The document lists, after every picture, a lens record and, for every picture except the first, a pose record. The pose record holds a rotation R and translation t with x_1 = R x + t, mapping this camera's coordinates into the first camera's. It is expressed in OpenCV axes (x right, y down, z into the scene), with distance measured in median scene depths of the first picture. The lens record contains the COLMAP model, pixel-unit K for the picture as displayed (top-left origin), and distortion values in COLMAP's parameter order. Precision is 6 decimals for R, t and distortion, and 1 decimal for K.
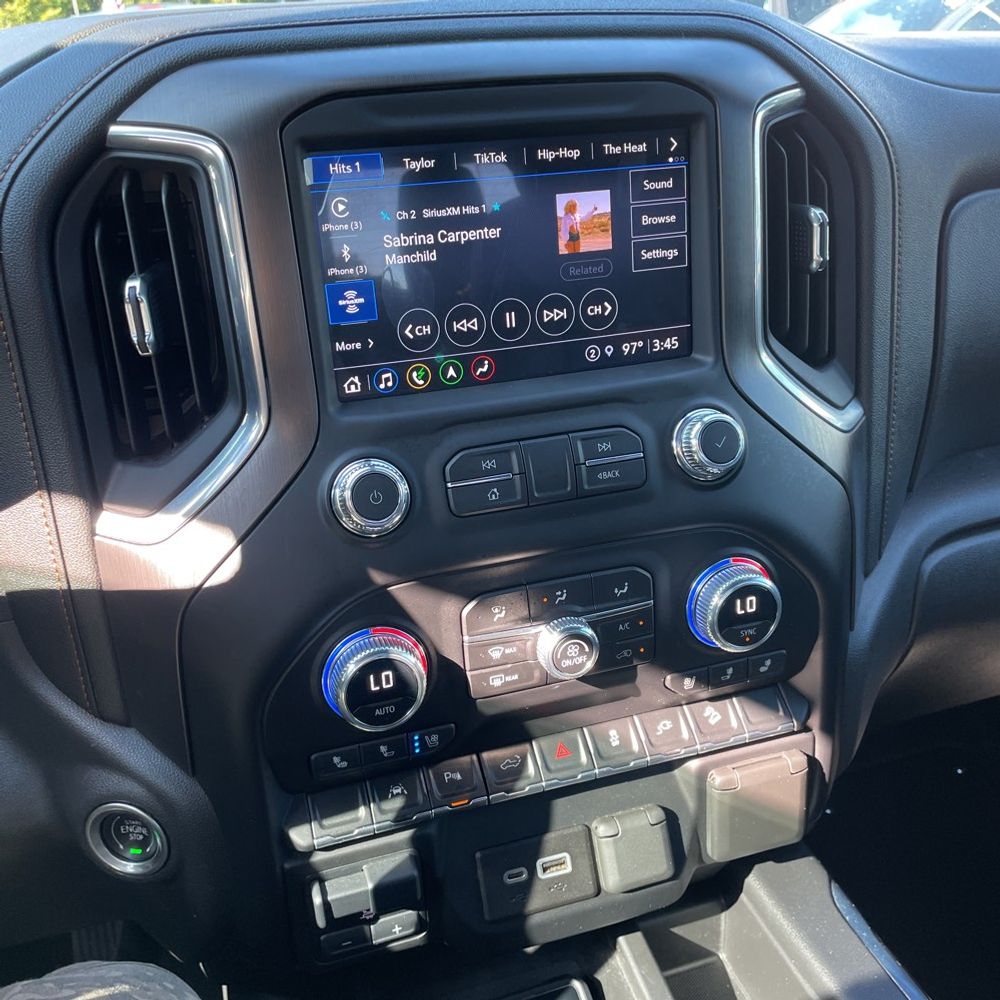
lens RADIAL K [[1001.7, 0, 500.0], [0, 1001.7, 500.0], [0, 0, 1]] dist [0.085316, -0.103963]
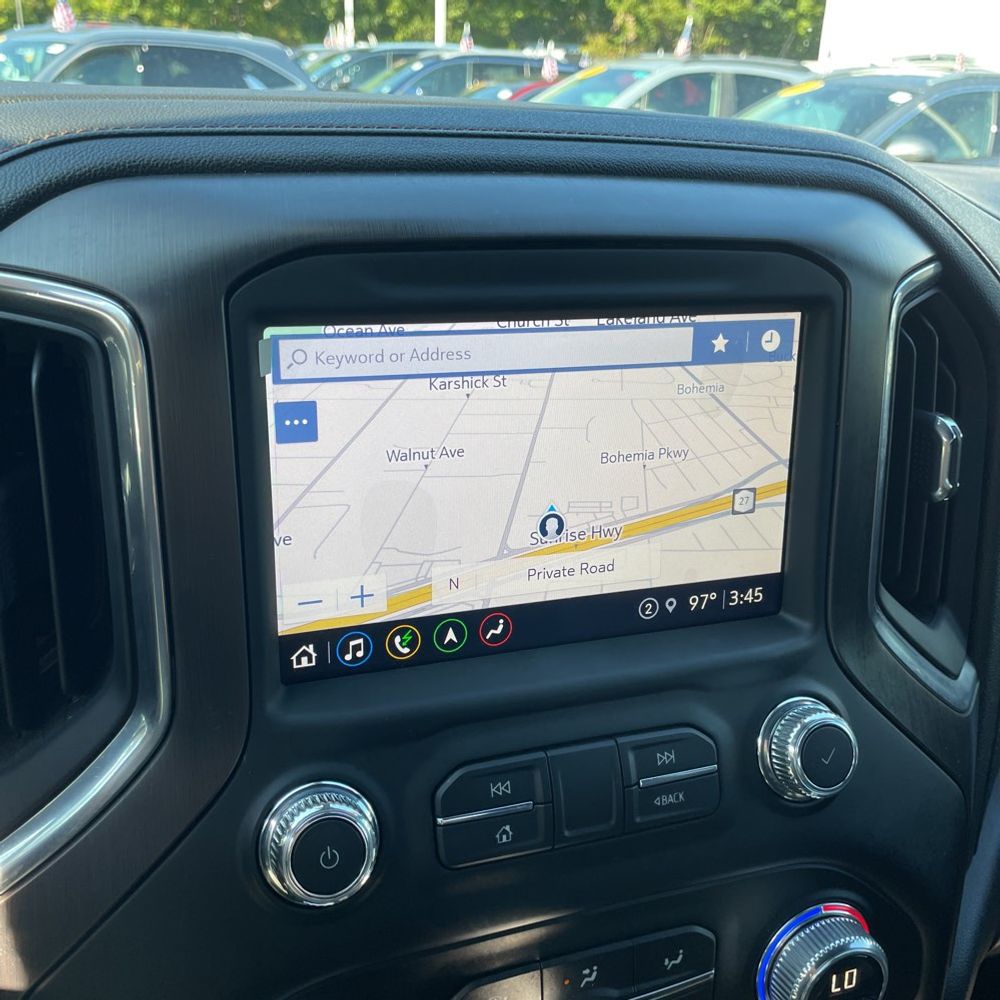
lens RADIAL K [[1025.1, 0, 500.0], [0, 1025.1, 500.0], [0, 0, 1]] dist [0.085838, -0.134838]
pose [[0.995415, 0.067012, 0.068247, -0.068771], [-0.063526, 0.996623, -0.052034, -0.184637], [-0.071504, 0.047460, 0.996311, 0.294240]]
